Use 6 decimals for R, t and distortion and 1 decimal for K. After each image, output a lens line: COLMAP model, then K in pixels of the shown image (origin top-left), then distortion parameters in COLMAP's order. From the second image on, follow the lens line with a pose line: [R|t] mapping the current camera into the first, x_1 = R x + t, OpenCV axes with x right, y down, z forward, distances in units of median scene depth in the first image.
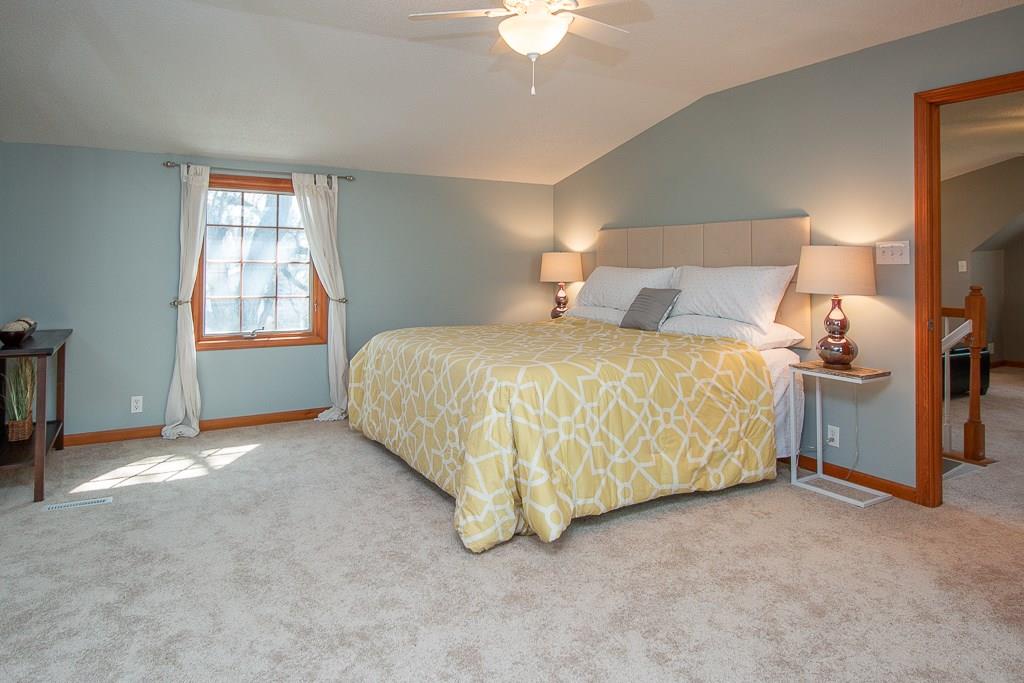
lens RADIAL K [[637.4, 0, 510.2], [0, 637.4, 252.7], [0, 0, 1]] dist [0.000590, -0.000516]
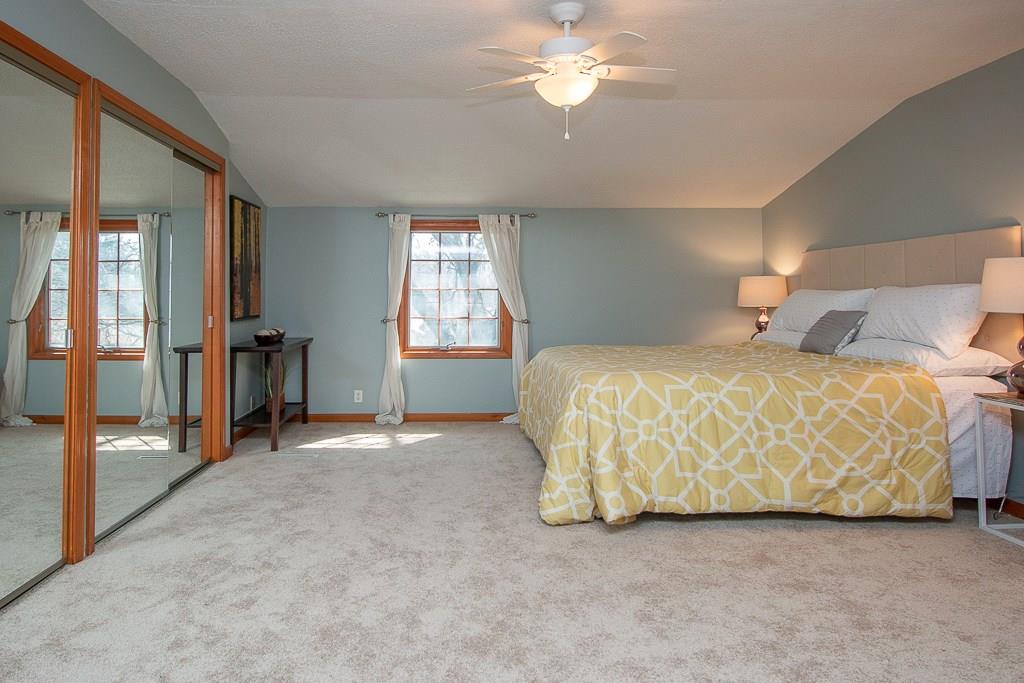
lens RADIAL K [[625.9, 0, 511.5], [0, 625.9, 273.1], [0, 0, 1]] dist [0.000908, -0.002213]
pose [[0.914613, -0.028657, -0.403314, 0.258226], [0.021300, 0.999515, -0.022716, 0.018253], [0.403770, 0.012186, 0.914779, -0.074598]]
